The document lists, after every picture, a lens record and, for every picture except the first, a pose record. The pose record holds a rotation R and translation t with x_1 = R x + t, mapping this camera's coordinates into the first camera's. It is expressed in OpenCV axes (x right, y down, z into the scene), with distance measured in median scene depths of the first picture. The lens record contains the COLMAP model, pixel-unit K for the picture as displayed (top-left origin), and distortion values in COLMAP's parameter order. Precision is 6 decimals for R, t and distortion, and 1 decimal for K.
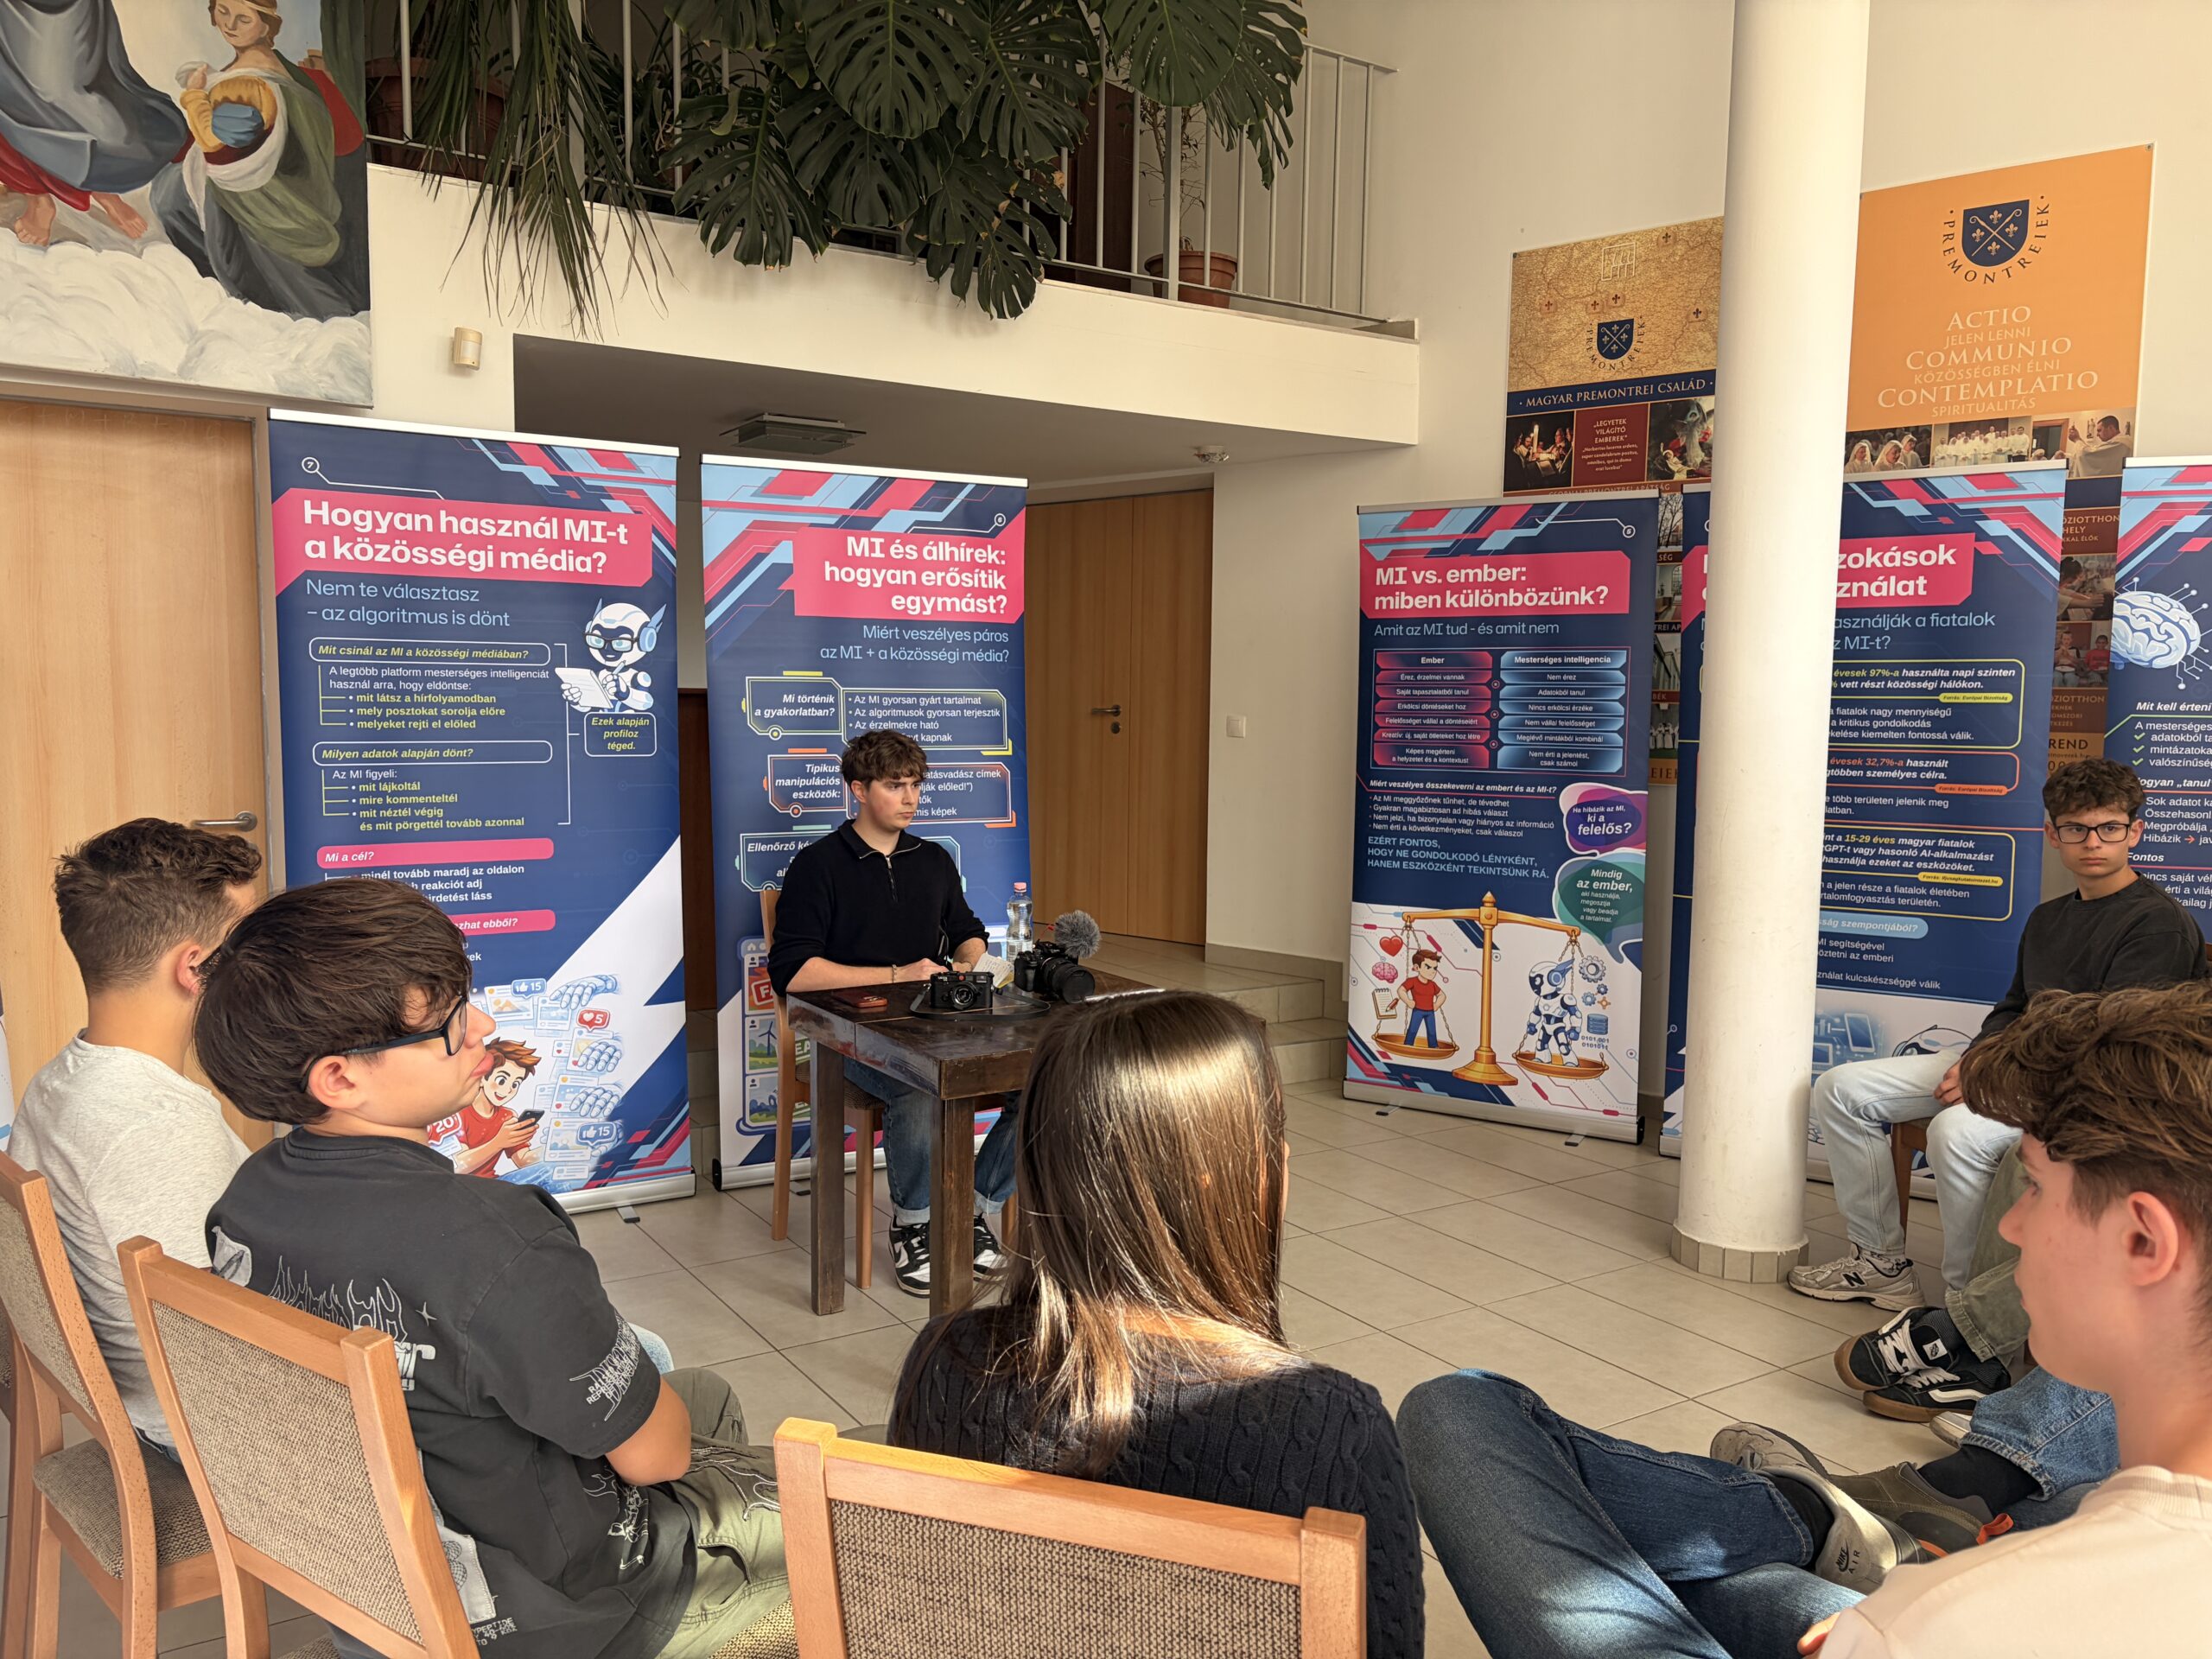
lens RADIAL K [[1553.1, 0, 1106.0], [0, 1553.1, 829.5], [0, 0, 1]] dist [0.006762, -0.008681]
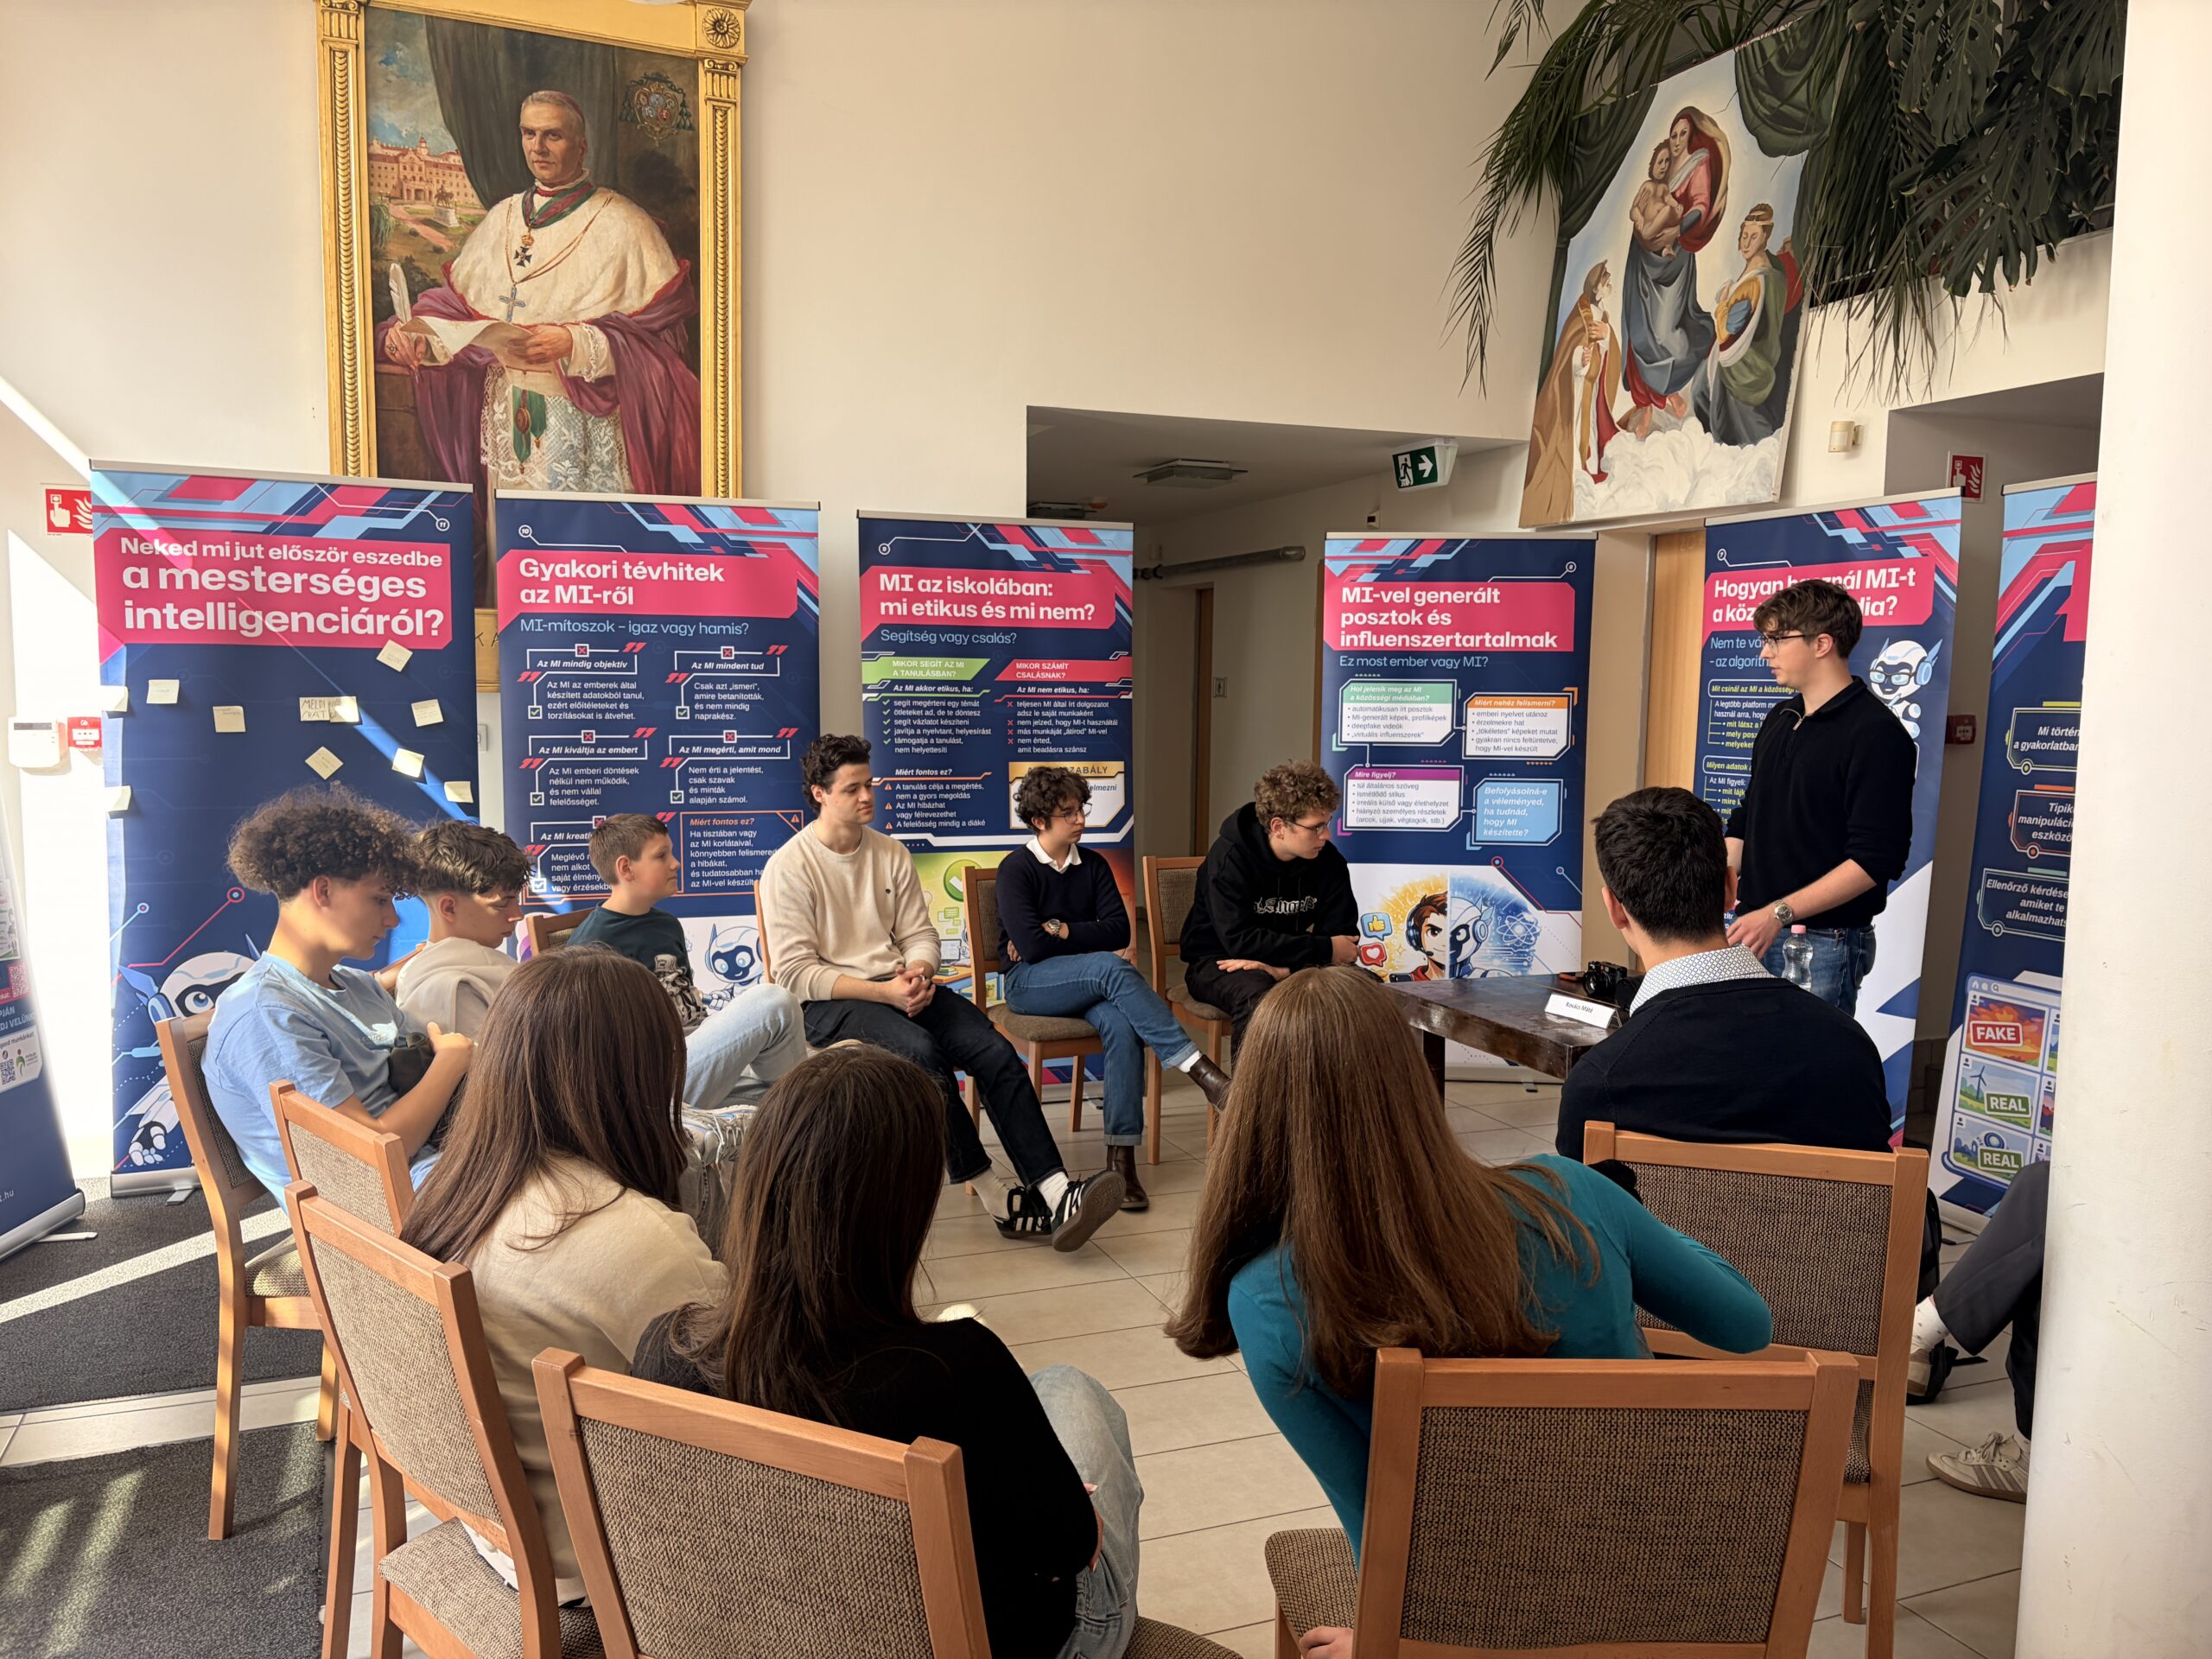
lens RADIAL K [[1669.0, 0, 1106.0], [0, 1669.0, 829.5], [0, 0, 1]] dist [0.013357, 0.004755]
pose [[-0.171999, 0.070075, -0.982602, 0.954310], [-0.100082, 0.991063, 0.088197, -0.062924], [0.980000, 0.113510, -0.163449, 0.666020]]
